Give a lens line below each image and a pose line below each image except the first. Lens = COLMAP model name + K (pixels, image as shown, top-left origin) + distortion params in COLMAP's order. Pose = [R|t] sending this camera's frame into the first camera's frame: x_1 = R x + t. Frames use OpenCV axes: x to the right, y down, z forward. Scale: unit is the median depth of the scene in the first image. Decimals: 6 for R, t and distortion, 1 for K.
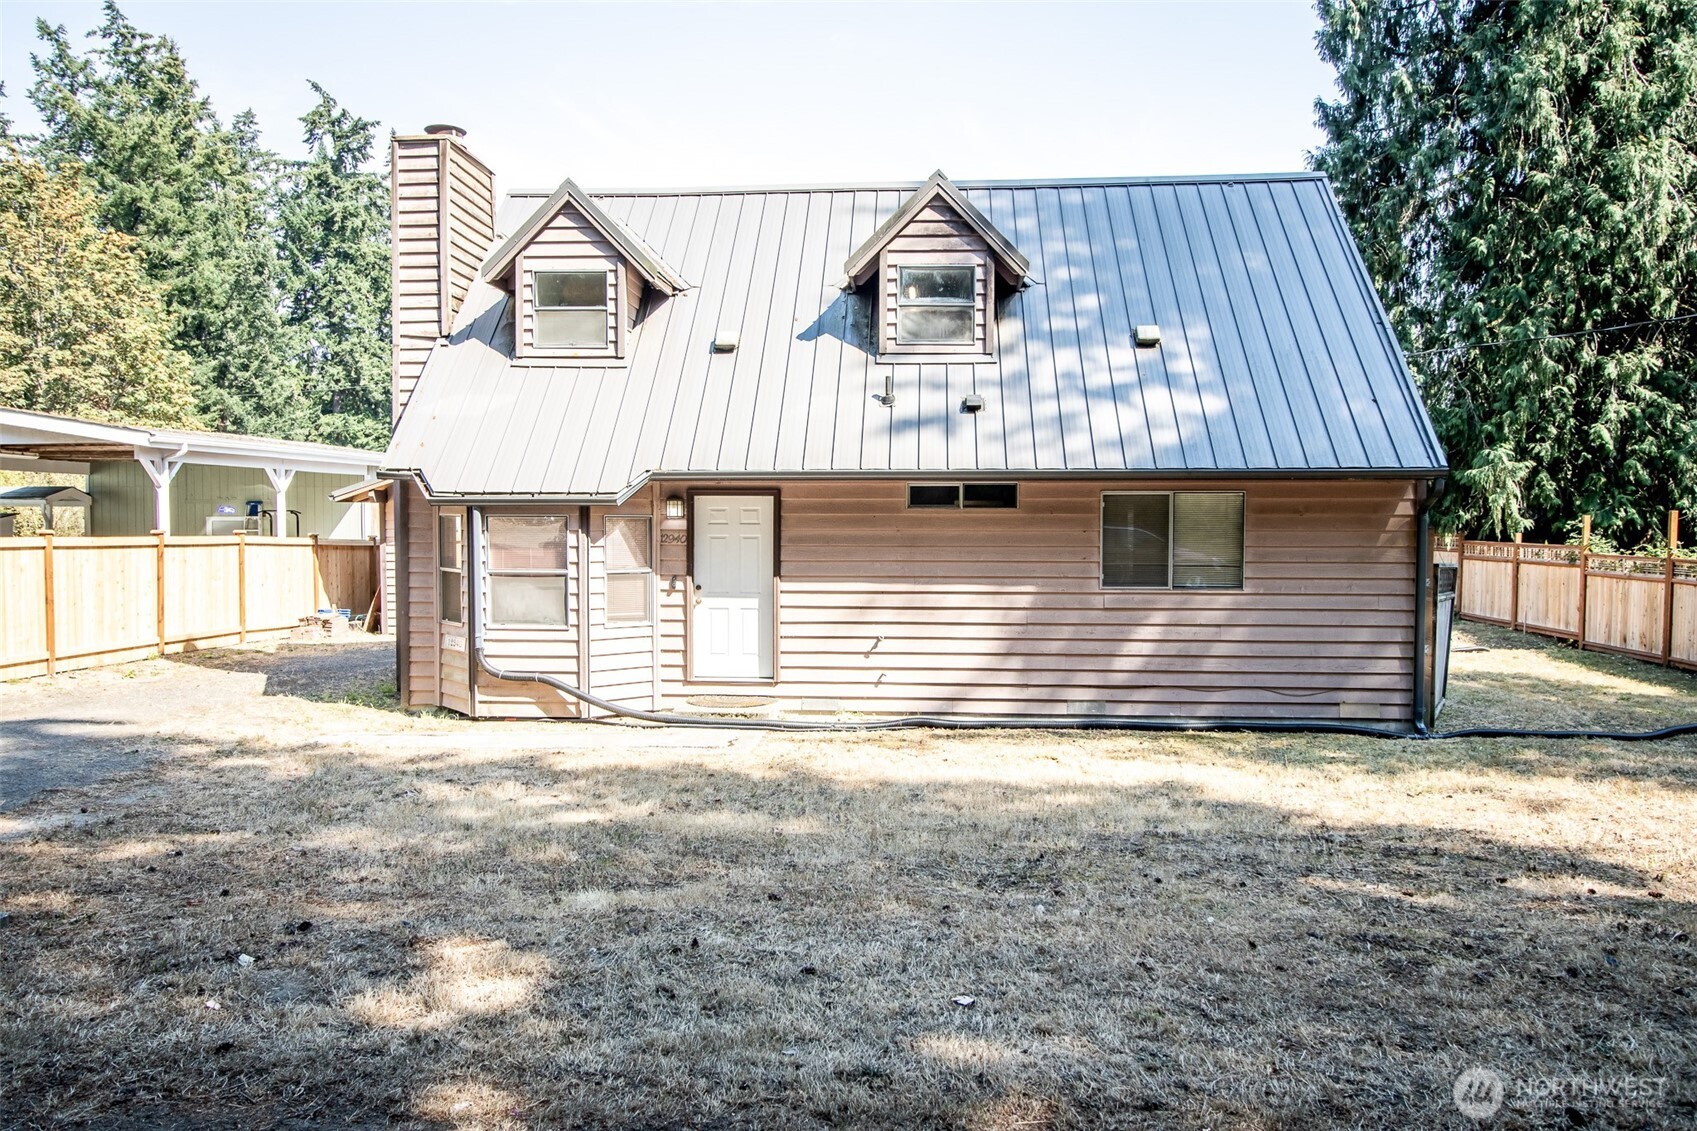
lens RADIAL K [[1259.9, 0, 850.4], [0, 1259.9, 567.7], [0, 0, 1]] dist [0.015084, -0.005914]
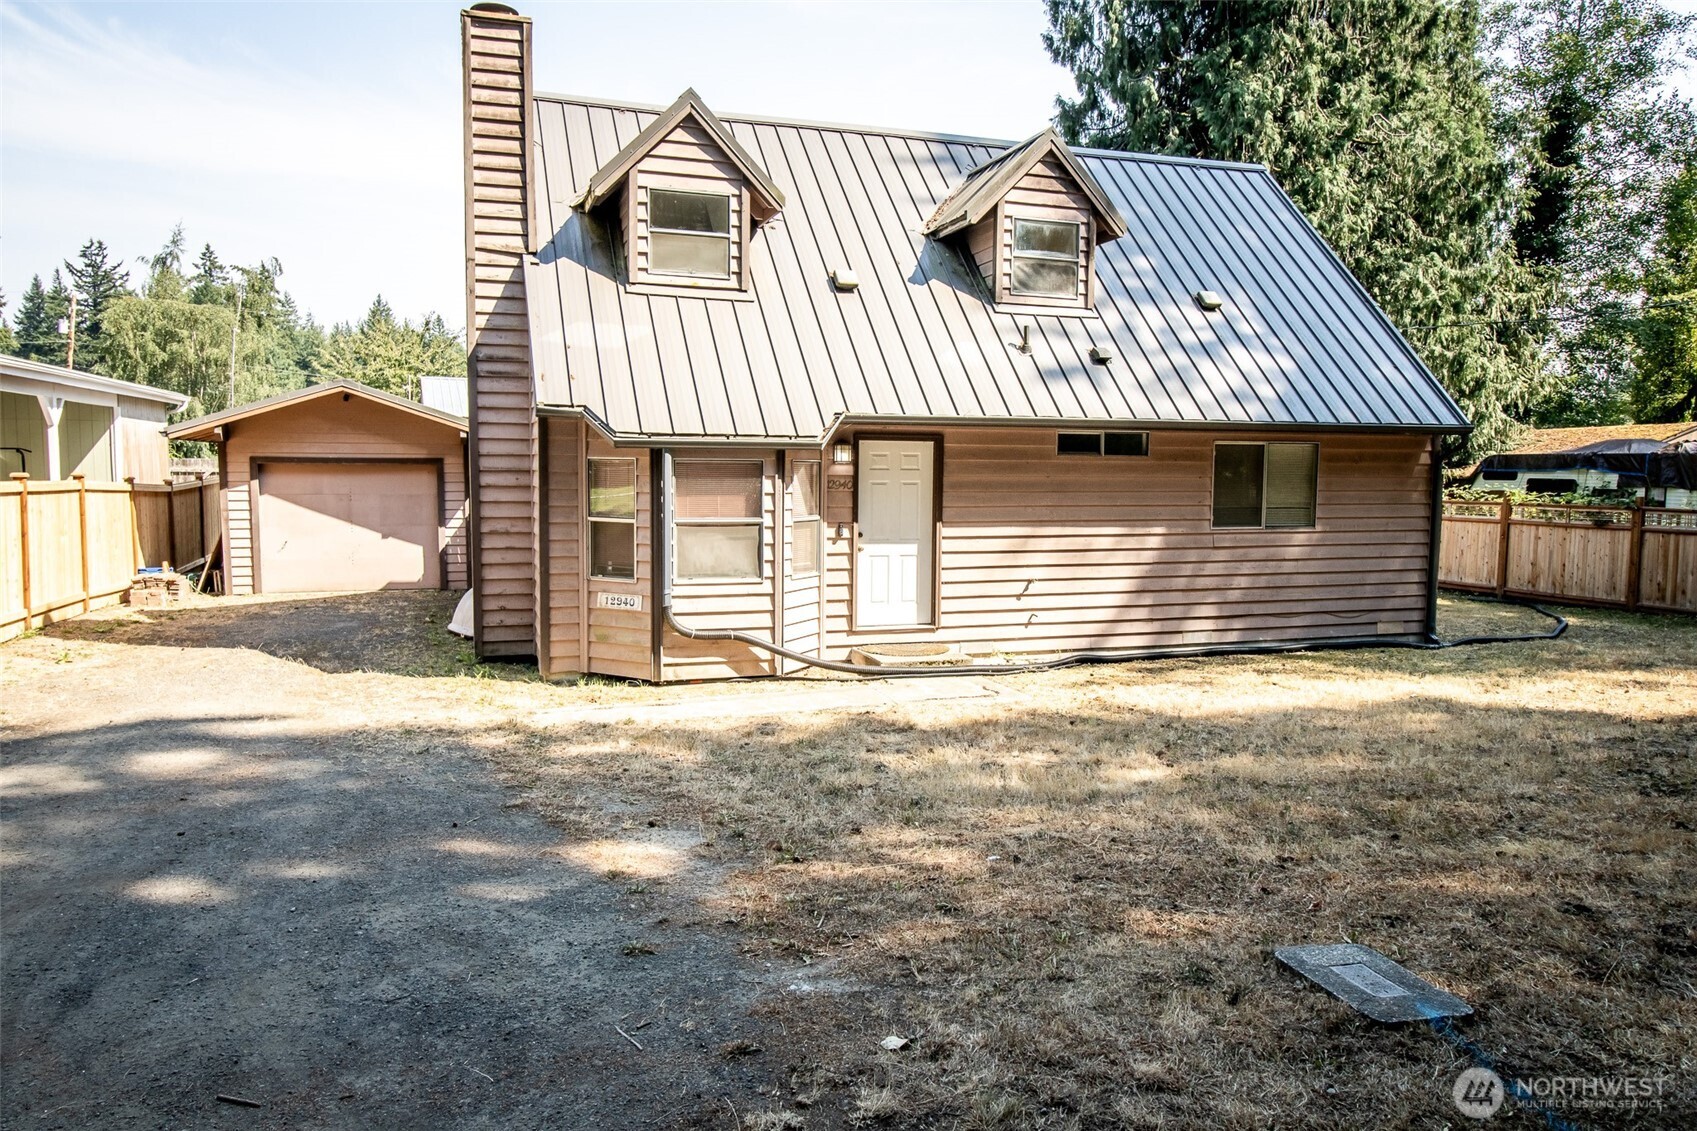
lens RADIAL K [[1172.8, 0, 858.9], [0, 1172.8, 564.1], [0, 0, 1]] dist [0.013542, 0.001369]
pose [[0.921034, -0.027786, 0.388489, -0.479256], [0.009130, 0.998718, 0.049785, -0.006895], [-0.389375, -0.042307, 0.920107, 0.167152]]
